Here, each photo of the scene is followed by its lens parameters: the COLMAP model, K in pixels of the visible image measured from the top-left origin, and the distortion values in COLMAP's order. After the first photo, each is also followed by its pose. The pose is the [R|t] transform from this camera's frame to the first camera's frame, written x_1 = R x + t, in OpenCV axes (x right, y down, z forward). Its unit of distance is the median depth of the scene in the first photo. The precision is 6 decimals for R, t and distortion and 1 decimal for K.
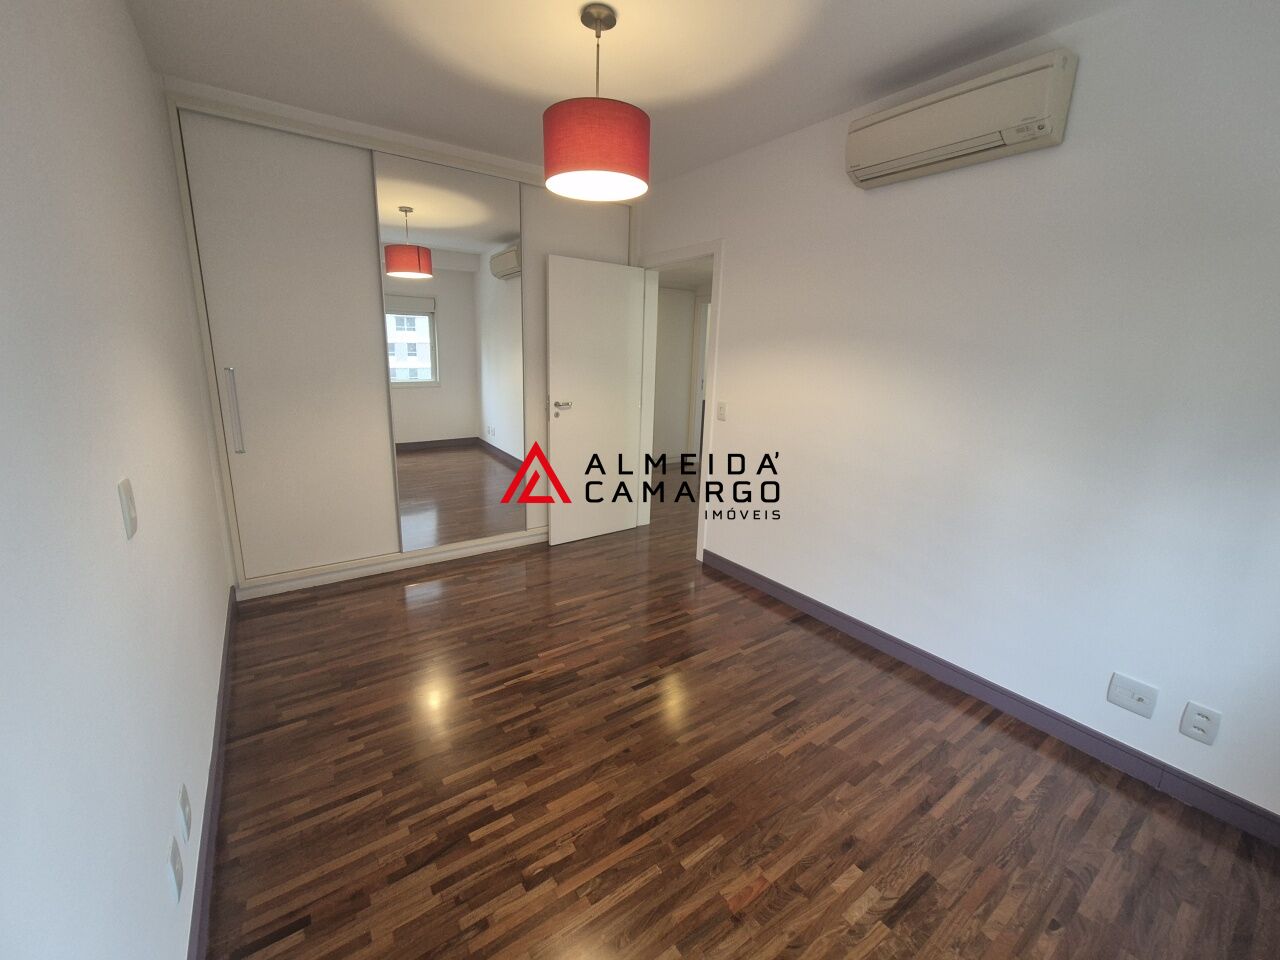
lens RADIAL K [[525.7, 0, 636.8], [0, 525.7, 473.8], [0, 0, 1]] dist [-0.002054, -0.000100]
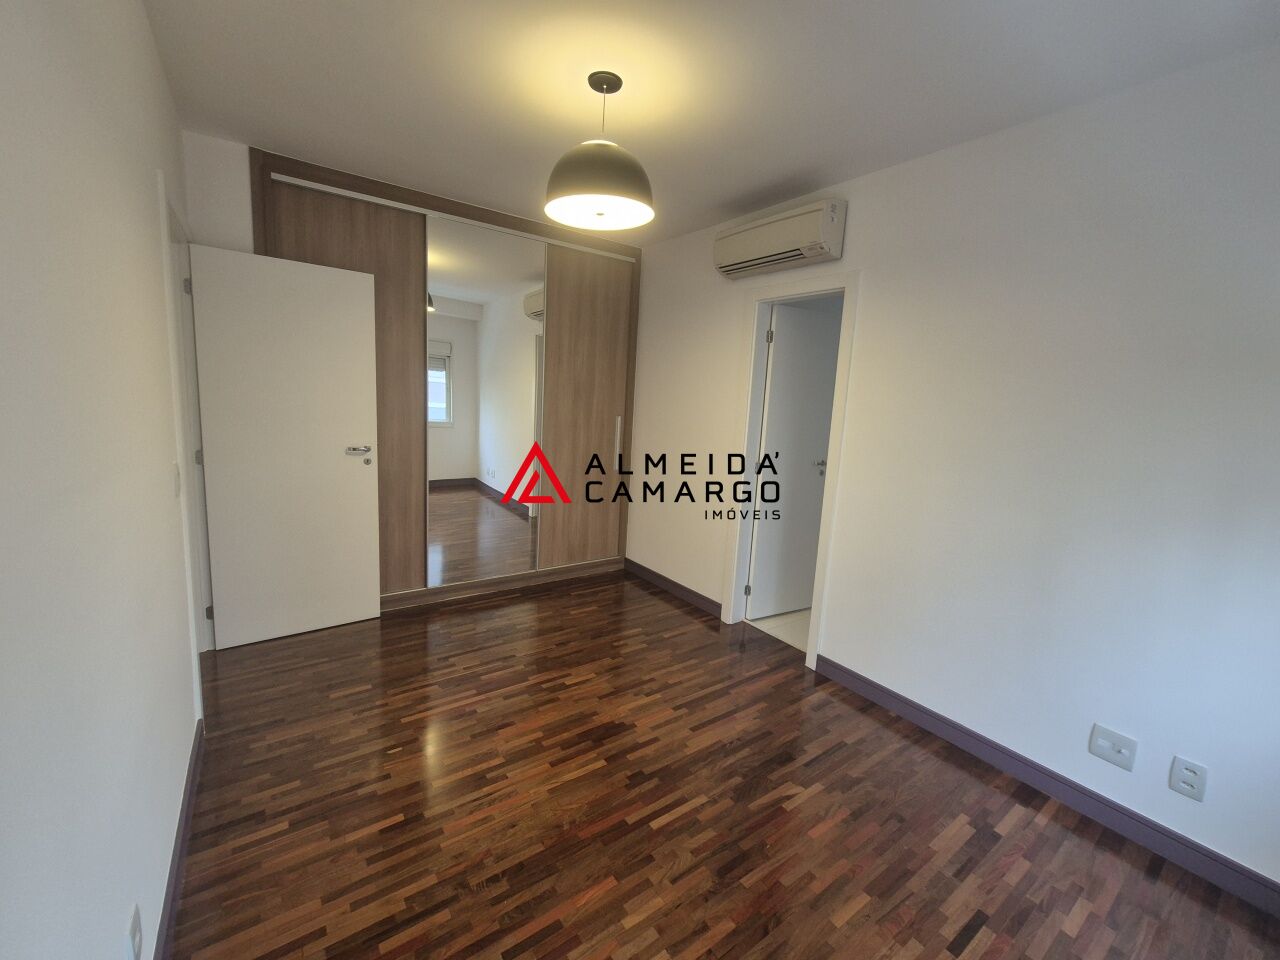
lens RADIAL K [[525.7, 0, 636.8], [0, 525.7, 473.8], [0, 0, 1]] dist [-0.002054, -0.000100]
pose [[0.999771, 0.021421, 0.000057, 0.128063], [-0.021336, 0.996045, -0.086255, 0.047535], [-0.001905, 0.086234, 0.996273, -0.188443]]
